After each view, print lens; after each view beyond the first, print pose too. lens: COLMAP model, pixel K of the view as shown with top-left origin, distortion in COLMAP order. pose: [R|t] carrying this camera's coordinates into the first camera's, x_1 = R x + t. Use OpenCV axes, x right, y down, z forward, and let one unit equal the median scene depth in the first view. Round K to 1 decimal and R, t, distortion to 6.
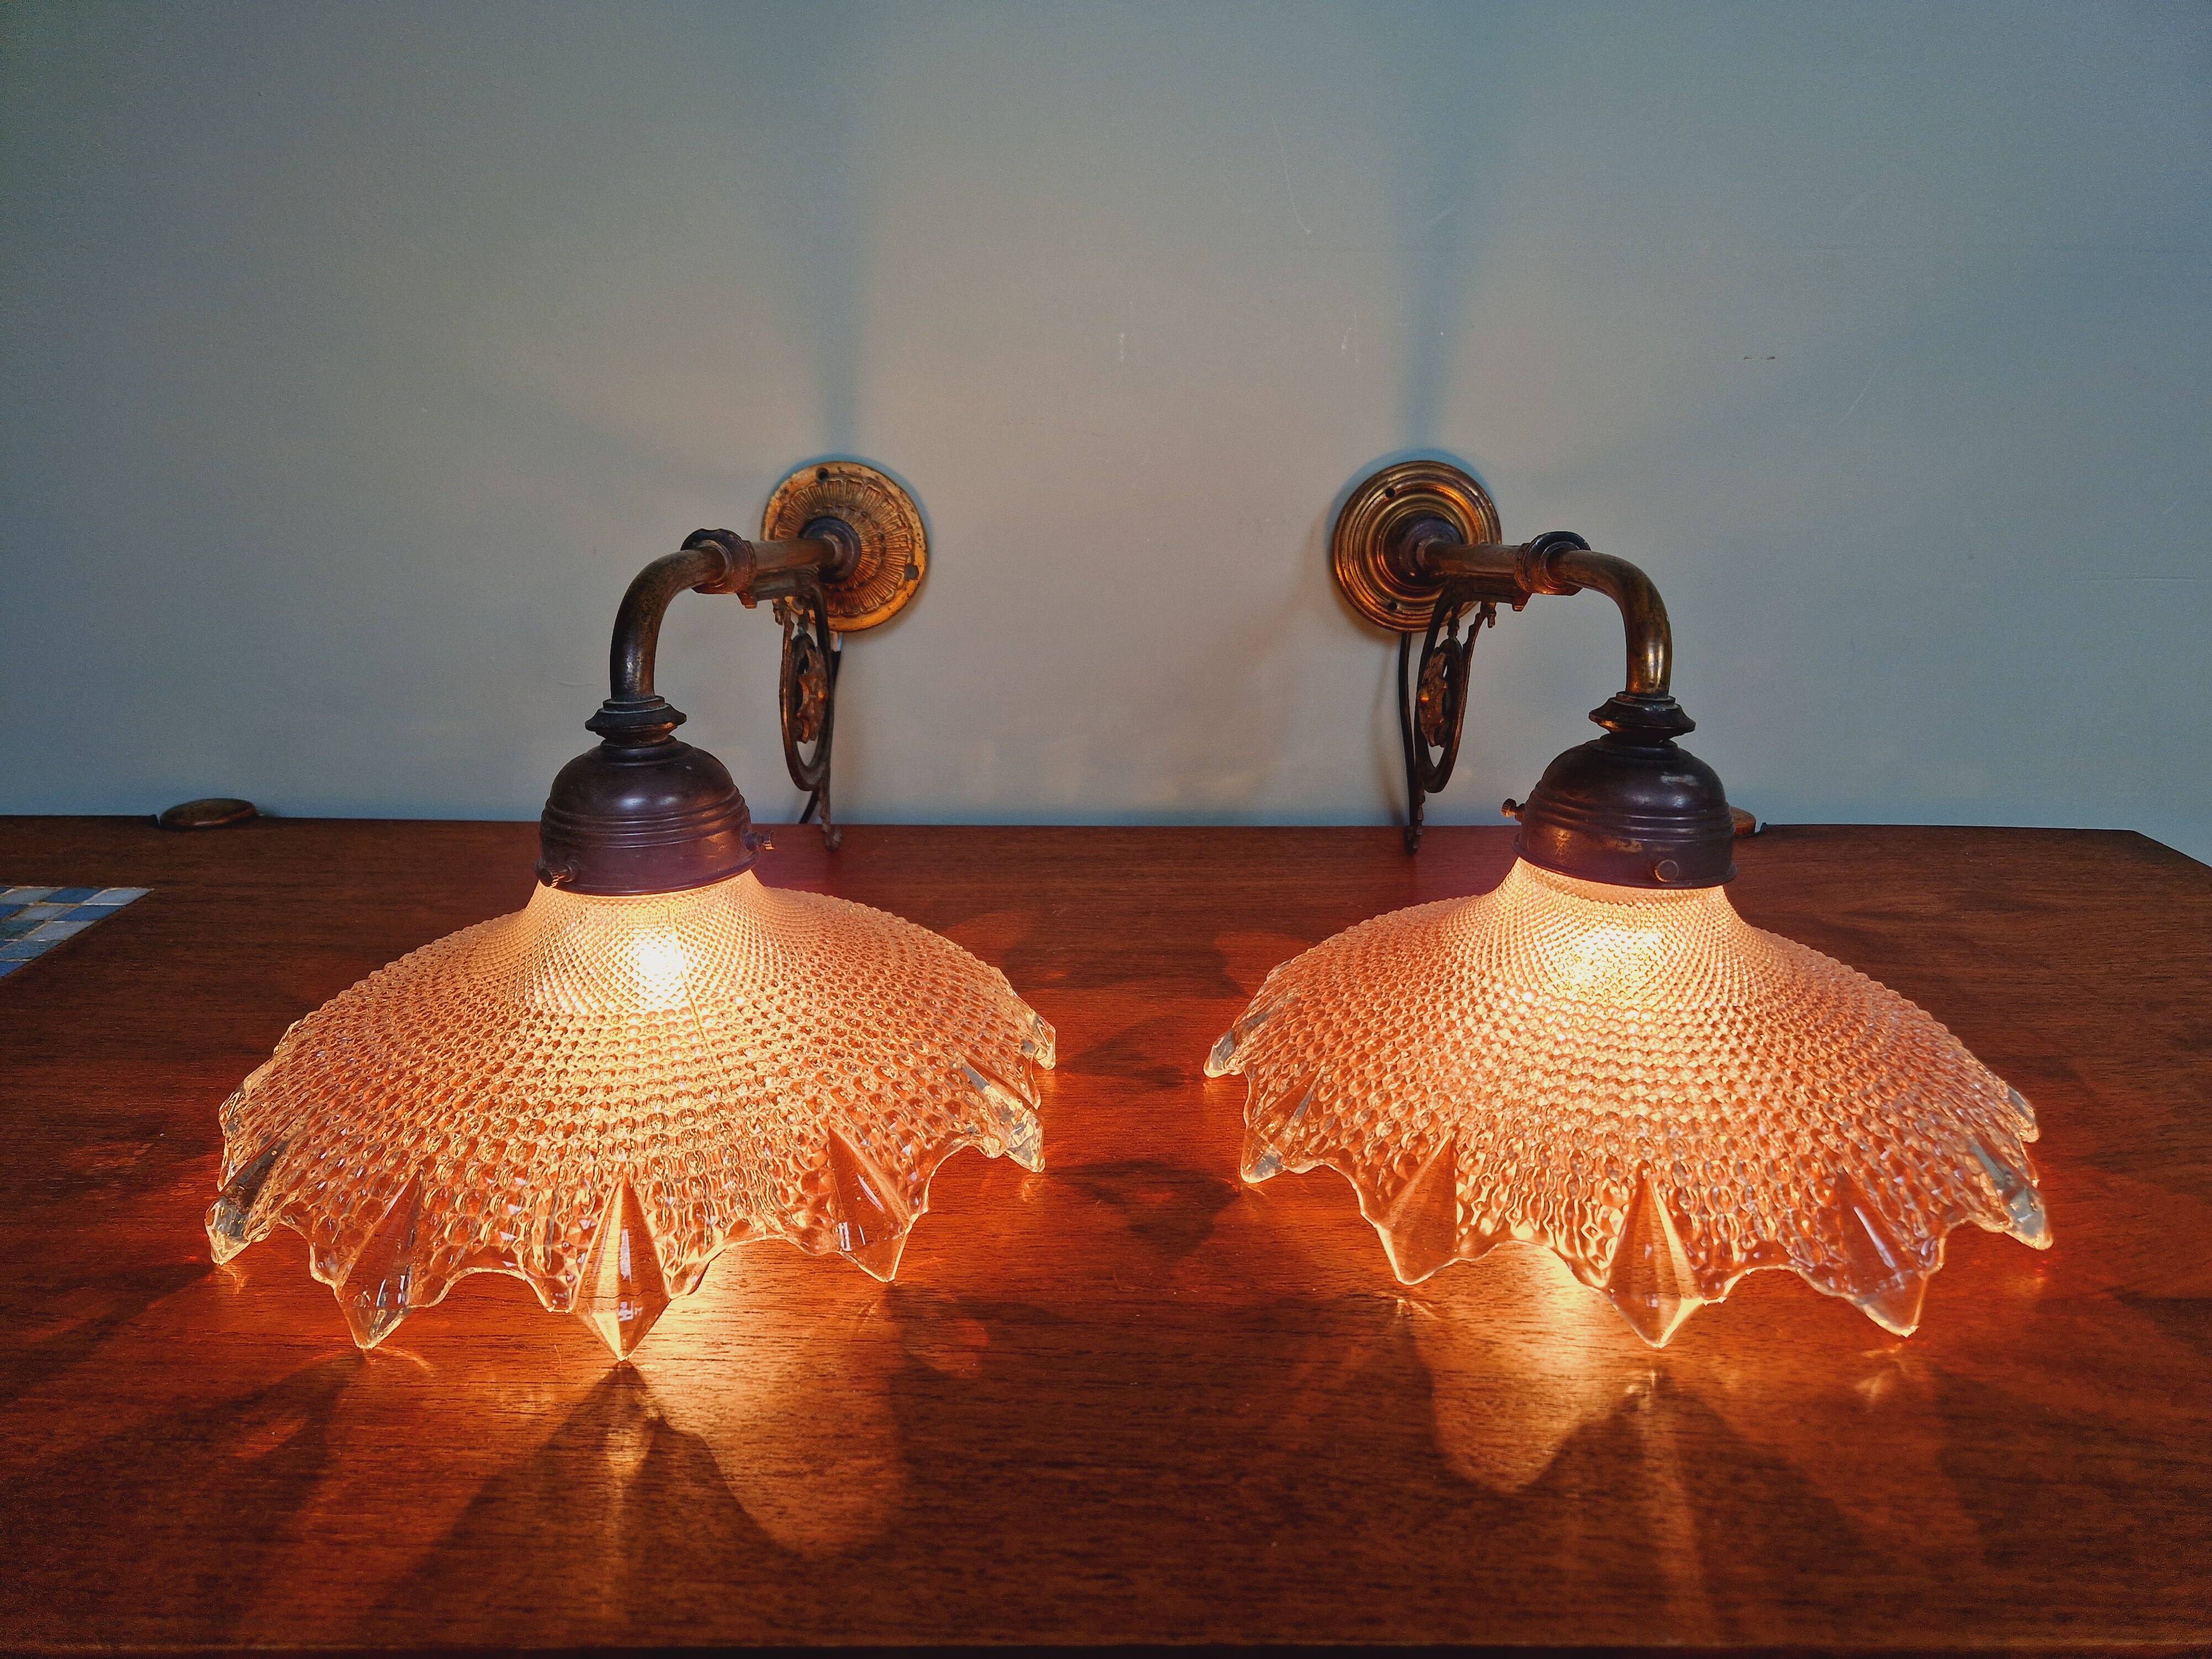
lens RADIAL K [[1448.0, 0, 1100.8], [0, 1448.0, 877.1], [0, 0, 1]] dist [0.050978, -0.044473]
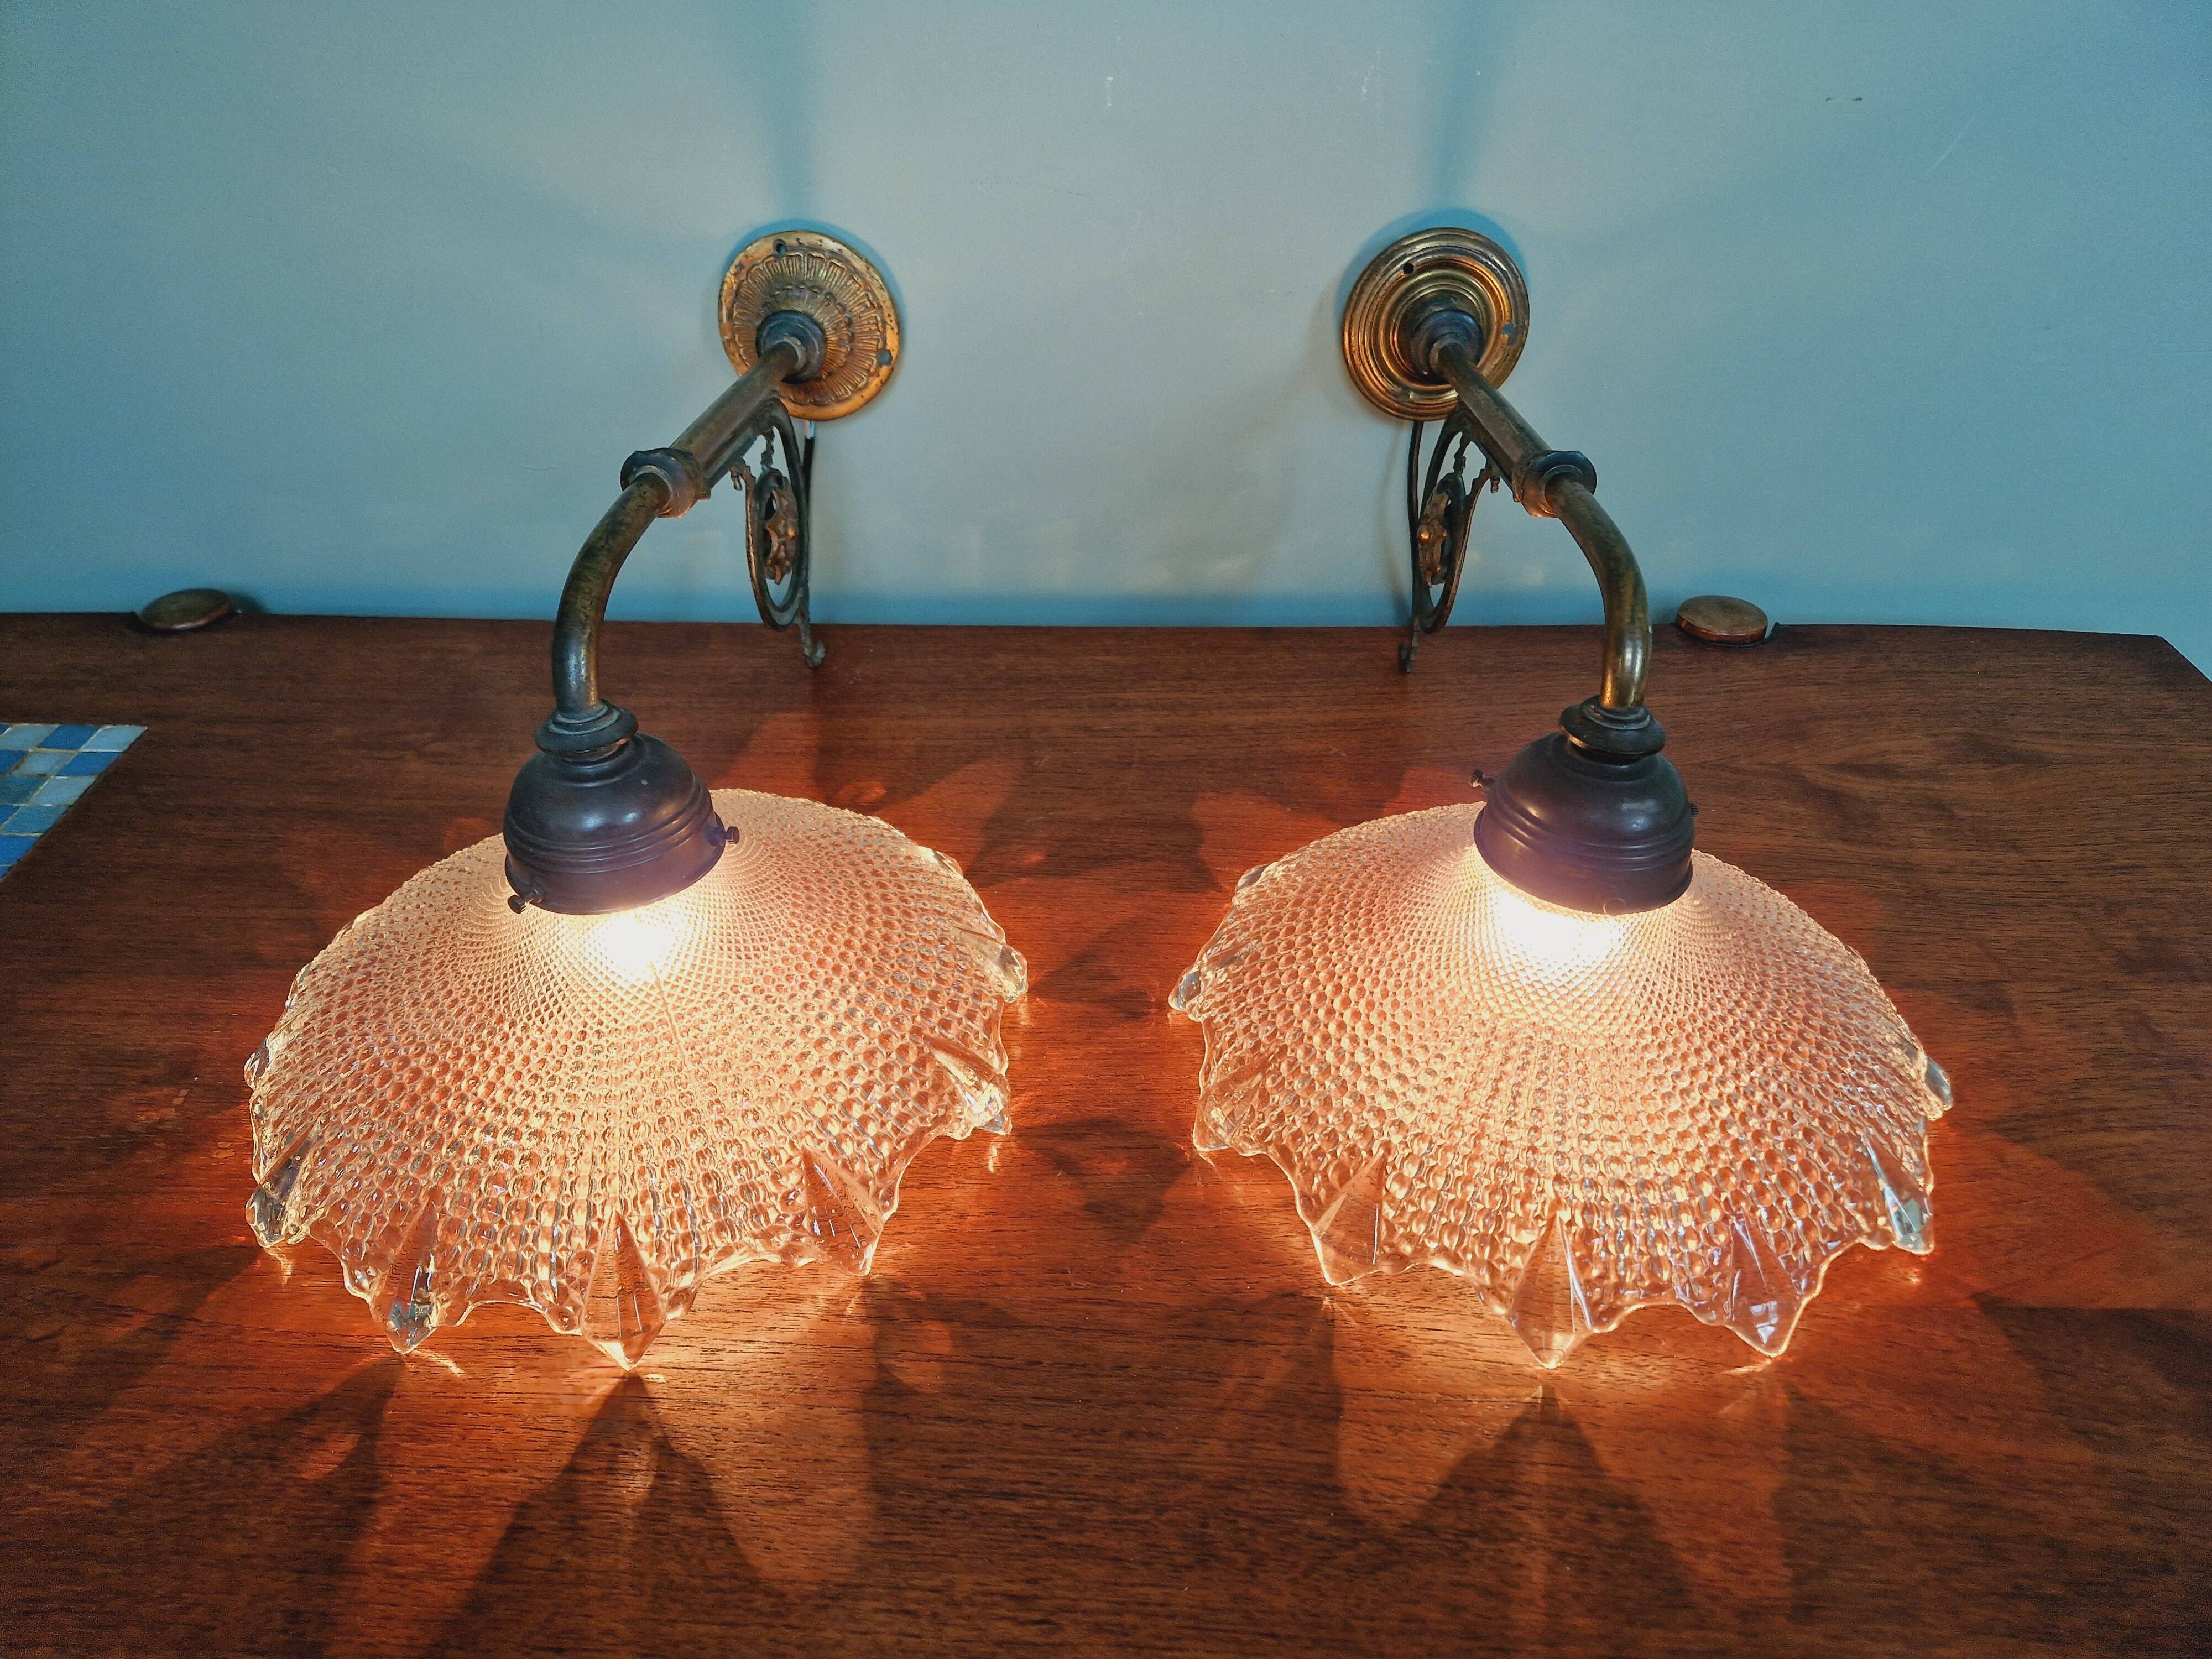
lens RADIAL K [[1443.1, 0, 1109.0], [0, 1443.1, 835.4], [0, 0, 1]] dist [0.053408, -0.045132]
pose [[0.999780, 0.005899, -0.020104, 0.056013], [0.000620, 0.950783, 0.309857, -0.347769], [0.020942, -0.309801, 0.950571, 0.050209]]
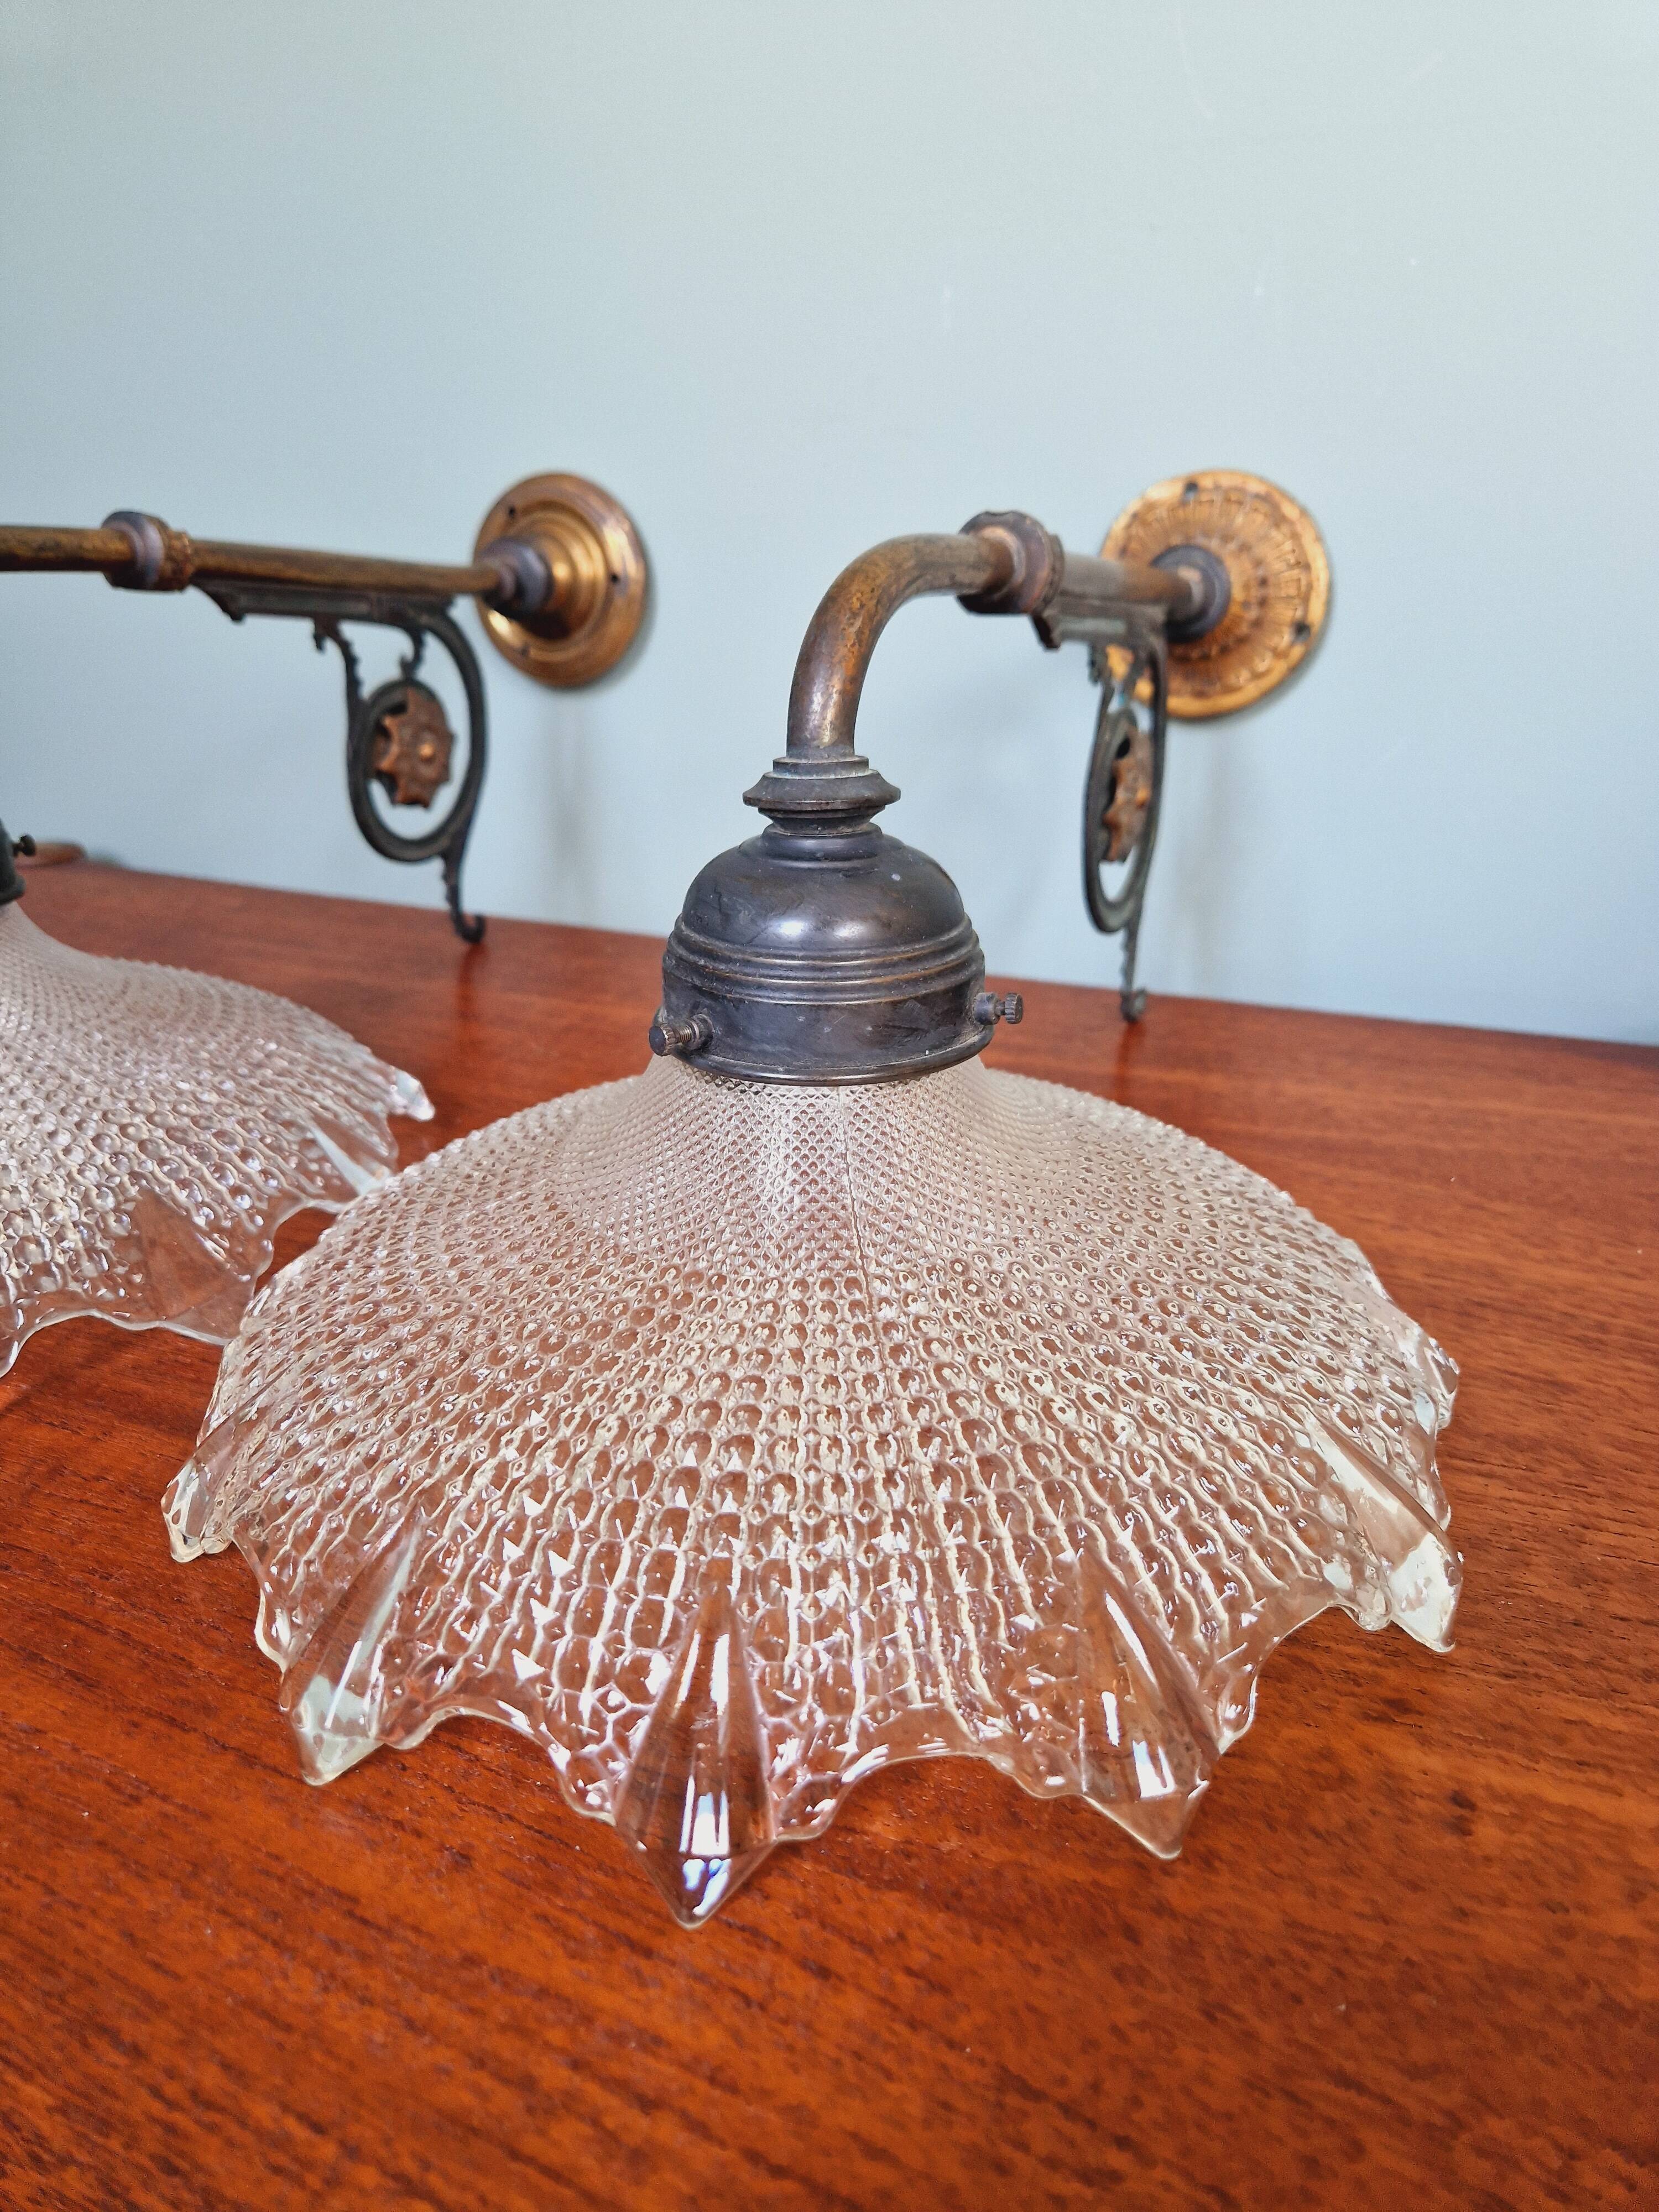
lens RADIAL K [[1464.8, 0, 835.5], [0, 1464.8, 1107.9], [0, 0, 1]] dist [0.048759, -0.045894]
pose [[0.917455, 0.128560, -0.376495, -0.066671], [-0.107755, 0.991276, 0.075905, -0.025348], [0.382969, -0.029071, 0.923304, 0.435482]]
